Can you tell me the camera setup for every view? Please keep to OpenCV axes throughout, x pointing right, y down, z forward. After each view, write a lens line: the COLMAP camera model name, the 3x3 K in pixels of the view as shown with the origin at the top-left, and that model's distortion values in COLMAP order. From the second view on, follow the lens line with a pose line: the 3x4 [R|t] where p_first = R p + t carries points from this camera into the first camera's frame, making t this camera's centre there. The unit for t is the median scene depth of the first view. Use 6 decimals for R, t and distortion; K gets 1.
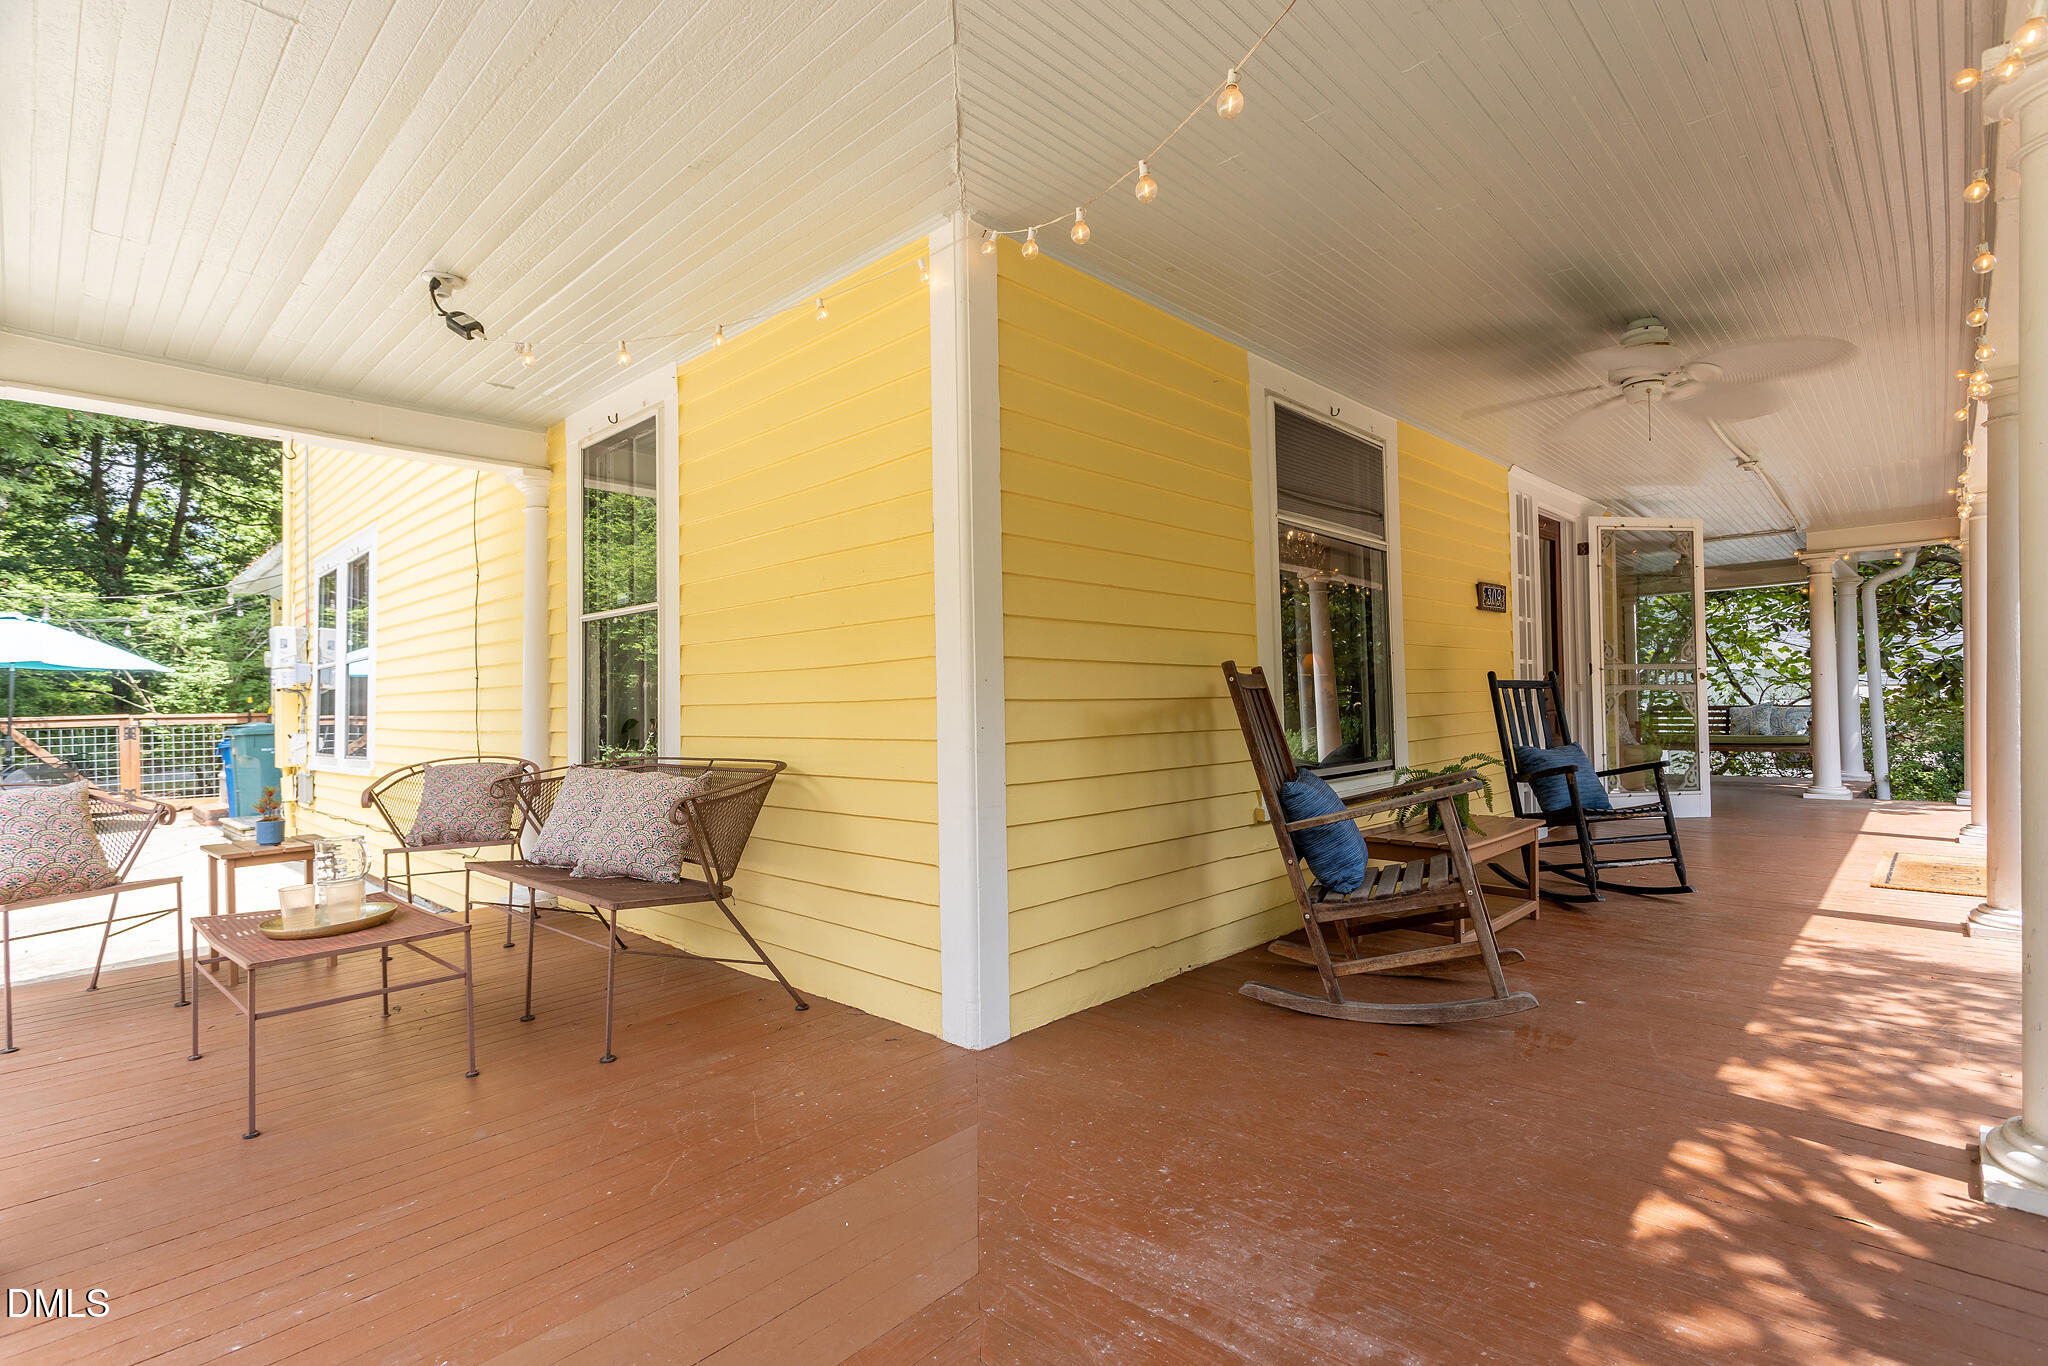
lens RADIAL K [[980.4, 0, 1024.6], [0, 980.4, 688.6], [0, 0, 1]] dist [-0.000540, 0.000060]
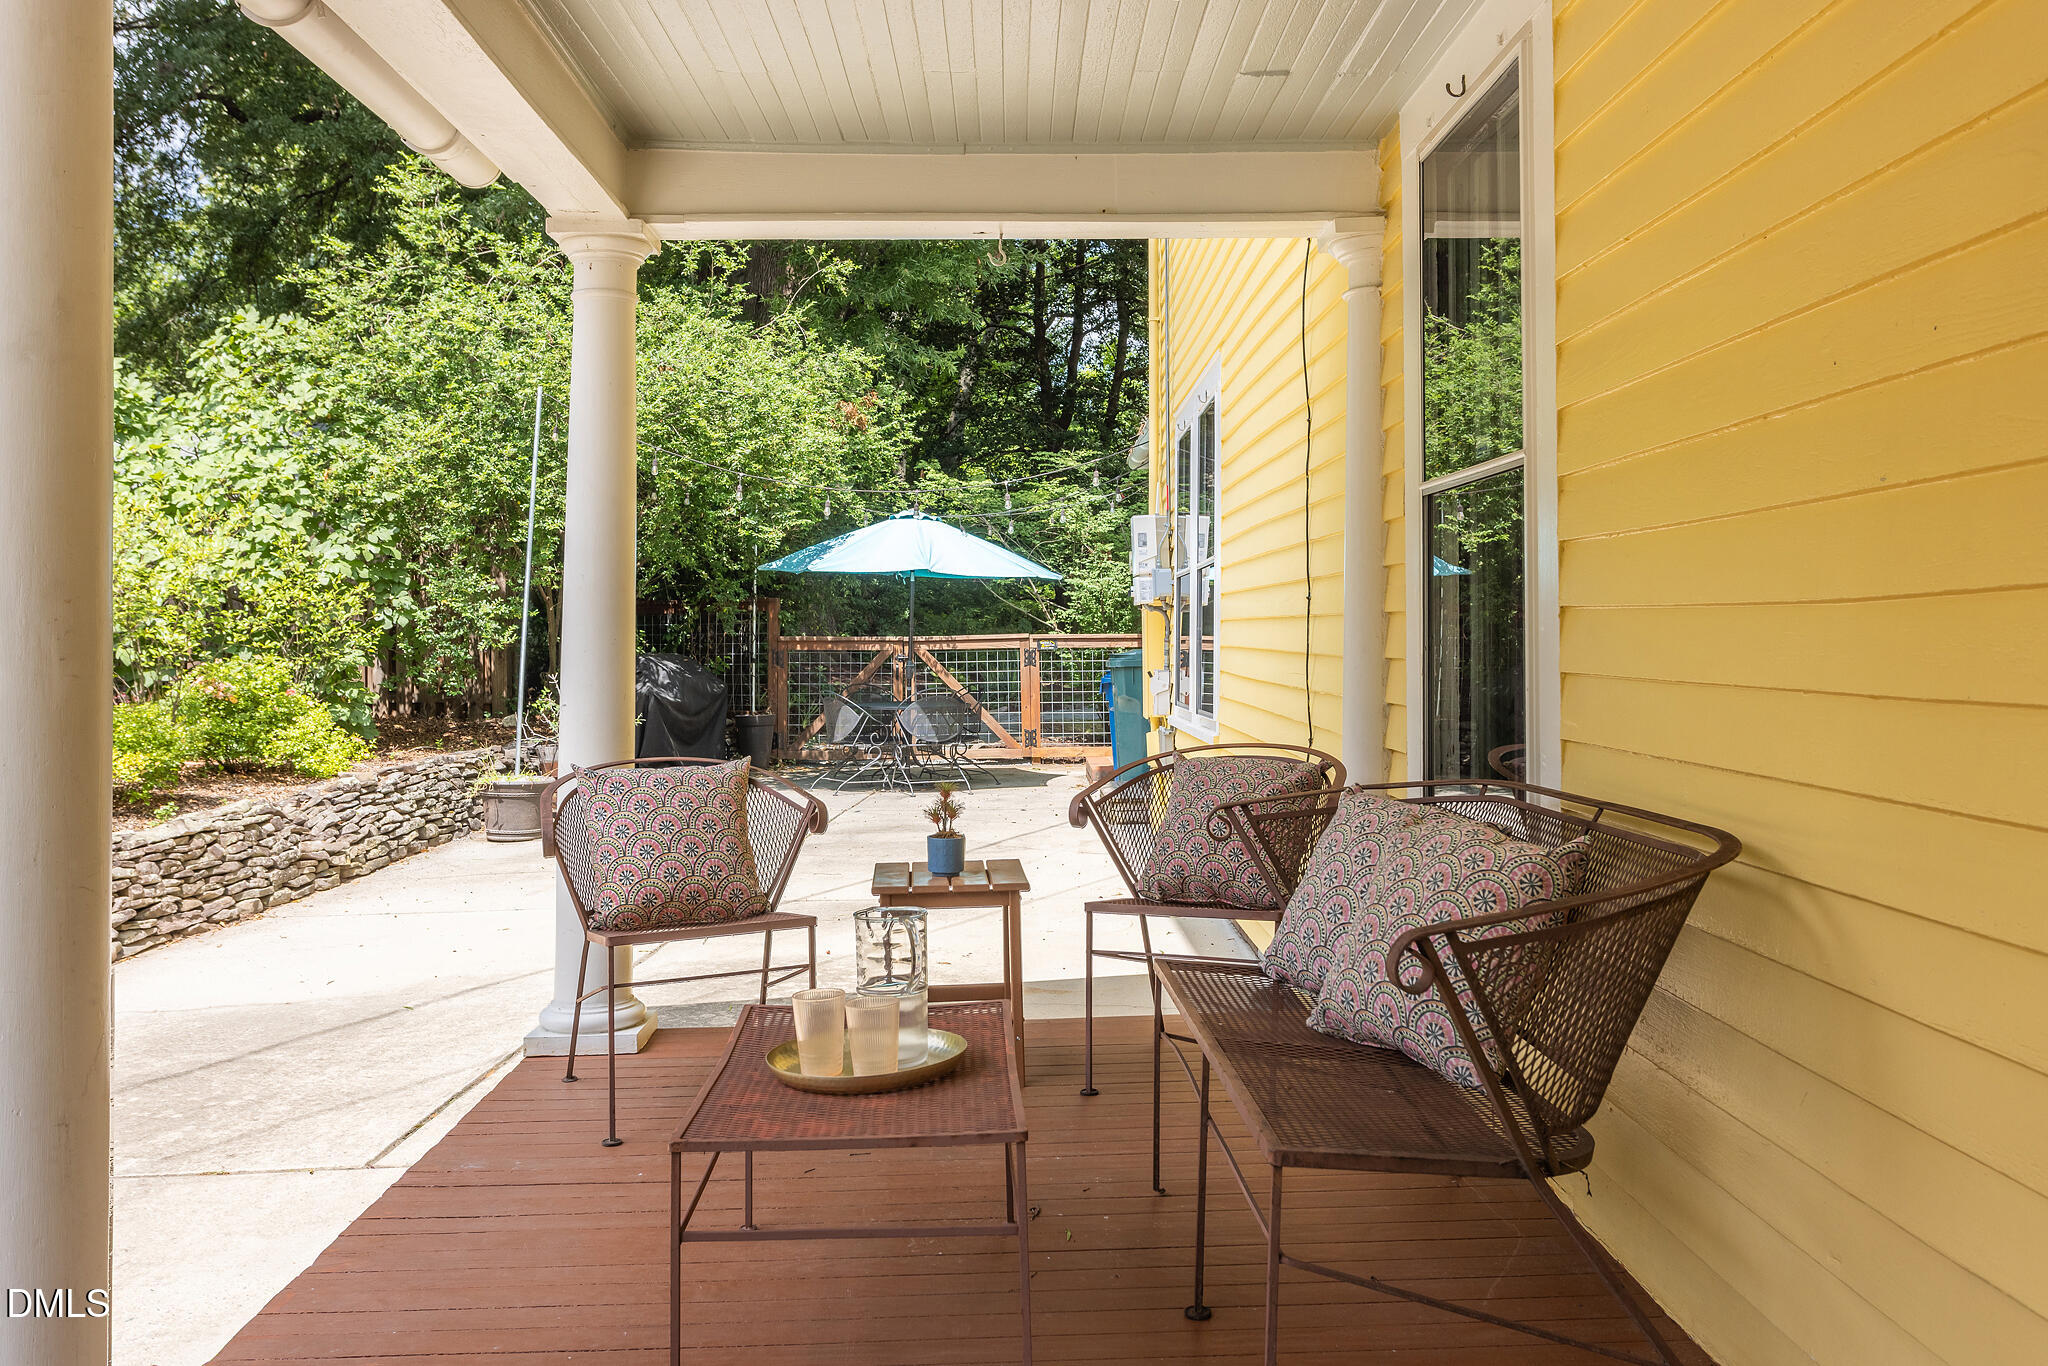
lens RADIAL K [[1637.1, 0, 1049.1], [0, 1637.1, 573.1], [0, 0, 1]] dist [-0.002529, -0.001833]
pose [[0.714375, -0.013177, -0.699639, 0.010559], [0.007143, 0.999908, -0.011539, -0.014974], [0.699727, 0.003245, 0.714403, 0.197625]]
